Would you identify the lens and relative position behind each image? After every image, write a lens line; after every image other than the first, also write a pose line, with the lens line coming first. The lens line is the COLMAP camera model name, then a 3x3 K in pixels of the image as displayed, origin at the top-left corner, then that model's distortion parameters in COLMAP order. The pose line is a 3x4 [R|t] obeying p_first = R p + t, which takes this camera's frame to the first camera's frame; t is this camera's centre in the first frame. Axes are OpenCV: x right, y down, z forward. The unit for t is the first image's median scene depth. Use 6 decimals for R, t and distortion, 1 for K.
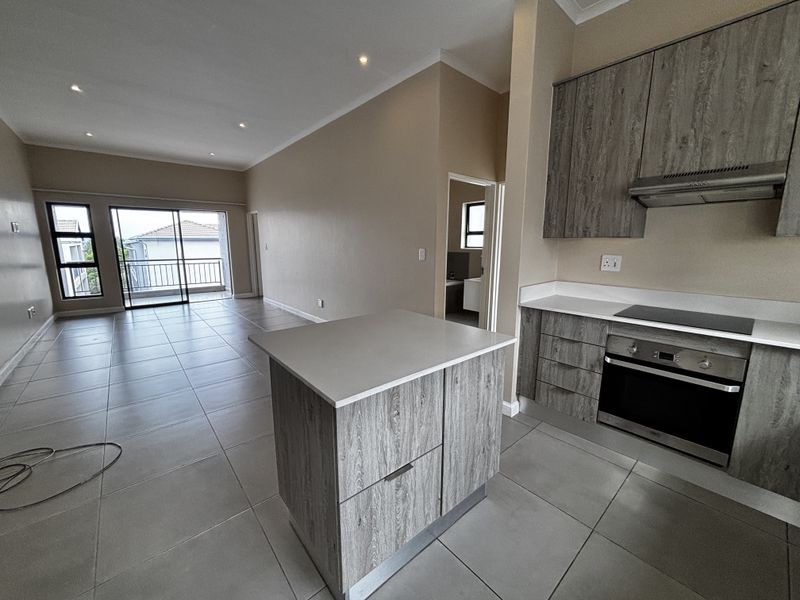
lens RADIAL K [[322.2, 0, 398.3], [0, 322.2, 298.9], [0, 0, 1]] dist [-0.001454, 0.000125]
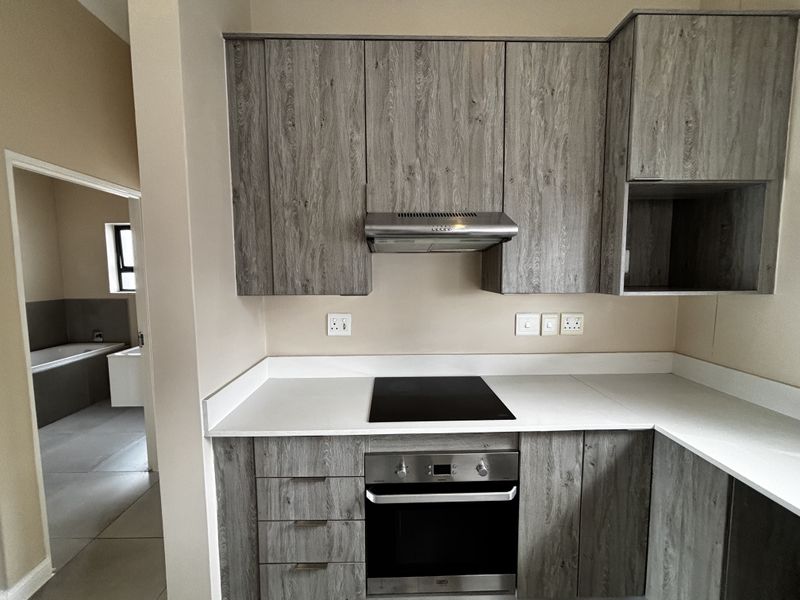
lens RADIAL K [[317.9, 0, 397.0], [0, 317.9, 296.5], [0, 0, 1]] dist [-0.001374, -0.000091]
pose [[0.644622, -0.069130, 0.761370, 0.219210], [0.138866, 0.989924, -0.027690, -0.145496], [-0.751784, 0.123579, 0.647726, 0.461773]]
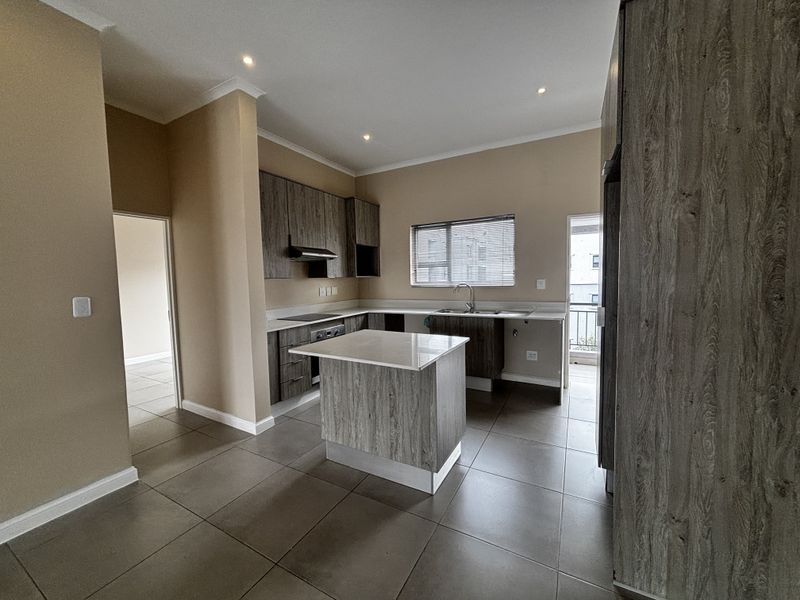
lens RADIAL K [[322.2, 0, 398.3], [0, 322.2, 298.9], [0, 0, 1]] dist [-0.001454, 0.000125]
pose [[-0.350953, -0.062719, 0.934290, -1.008169], [0.174447, 0.975908, 0.131041, -0.190193], [-0.920000, 0.208973, -0.331557, 0.968259]]
